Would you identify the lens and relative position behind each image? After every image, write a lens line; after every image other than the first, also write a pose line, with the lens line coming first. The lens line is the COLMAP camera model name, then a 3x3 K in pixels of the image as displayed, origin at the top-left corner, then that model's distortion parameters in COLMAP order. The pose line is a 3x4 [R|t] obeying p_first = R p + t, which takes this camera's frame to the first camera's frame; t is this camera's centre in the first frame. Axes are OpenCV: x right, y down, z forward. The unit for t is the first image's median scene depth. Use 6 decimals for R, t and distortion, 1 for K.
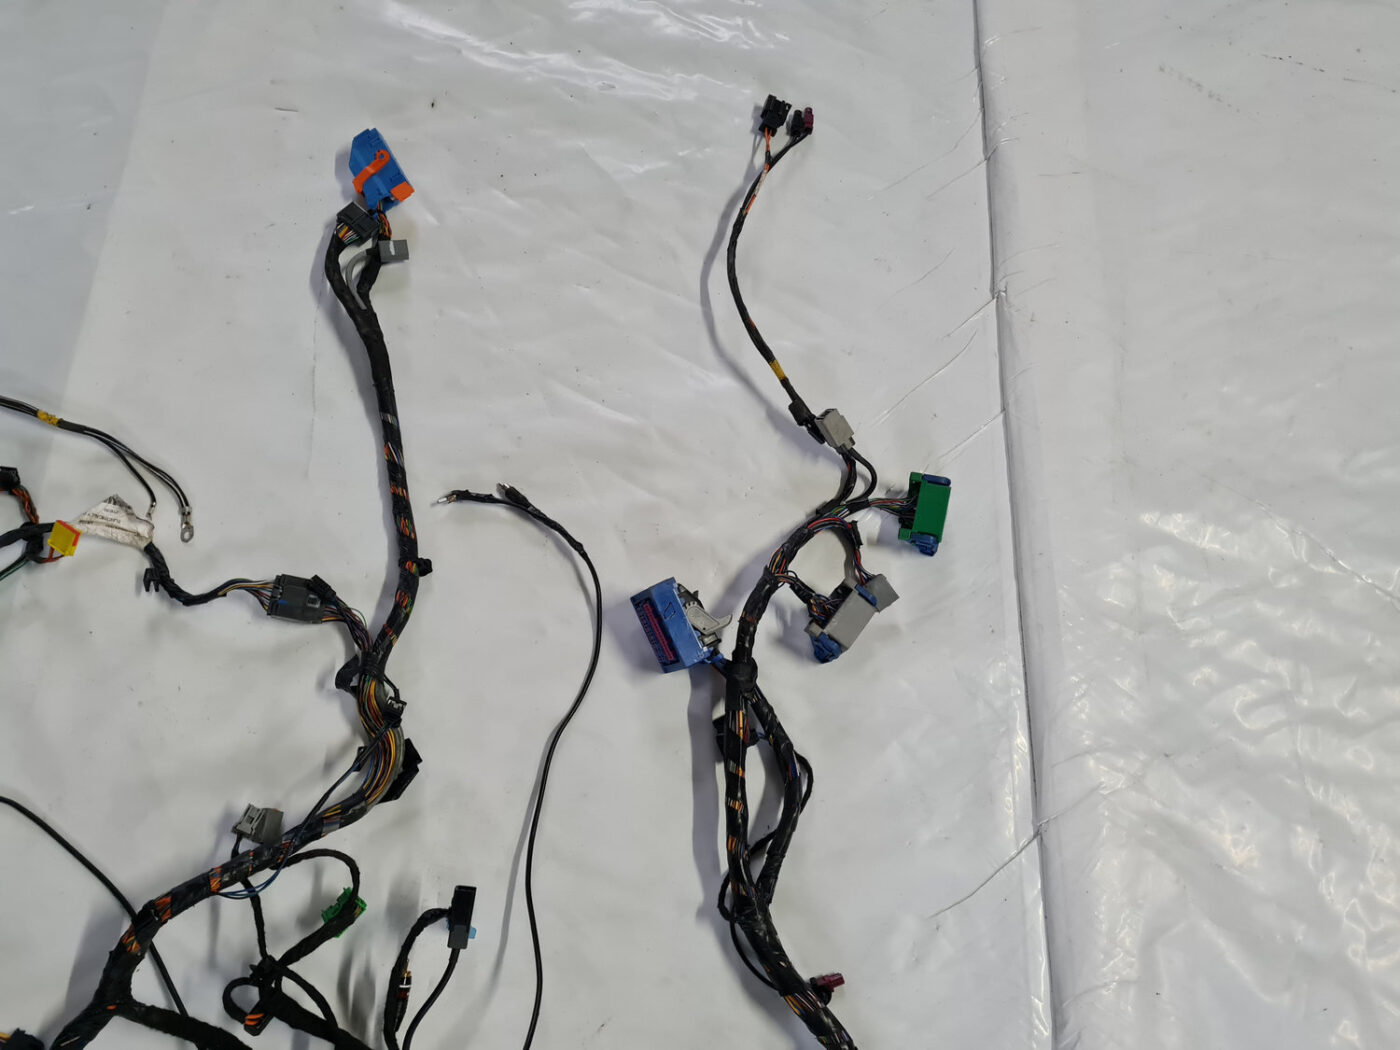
lens RADIAL K [[1062.1, 0, 697.6], [0, 1062.1, 528.6], [0, 0, 1]] dist [0.047731, -0.038107]
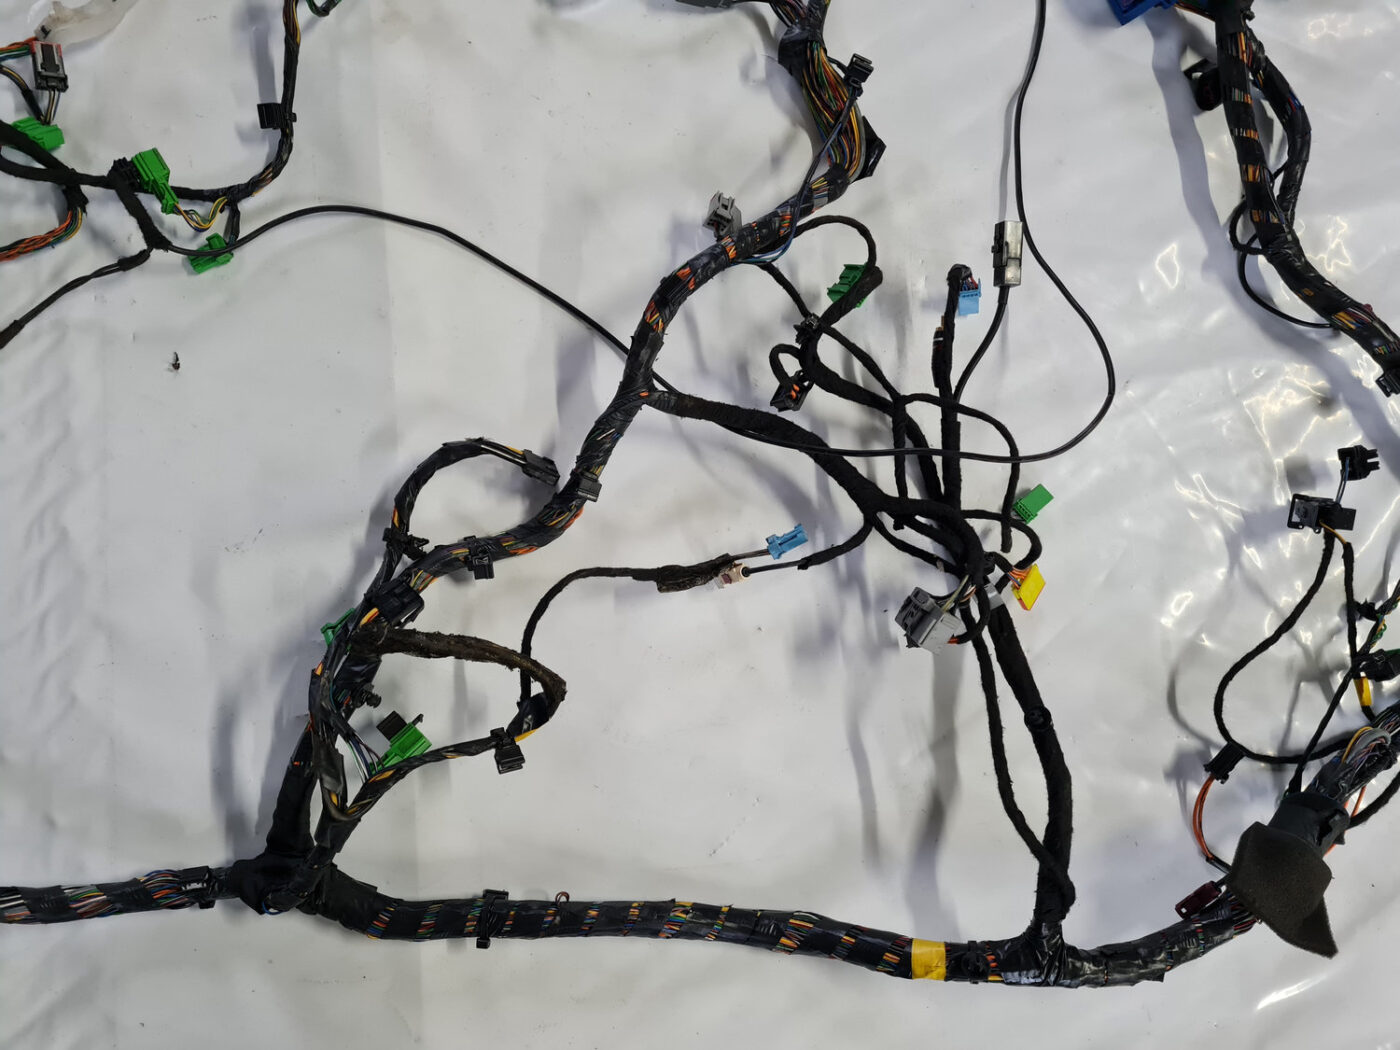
lens RADIAL K [[1062.1, 0, 709.8], [0, 1062.1, 528.0], [0, 0, 1]] dist [0.047731, -0.038107]
pose [[0.991336, -0.124443, 0.042034, -0.457829], [0.112908, 0.970856, 0.211399, 0.313024], [-0.067116, -0.204822, 0.976496, 0.071034]]
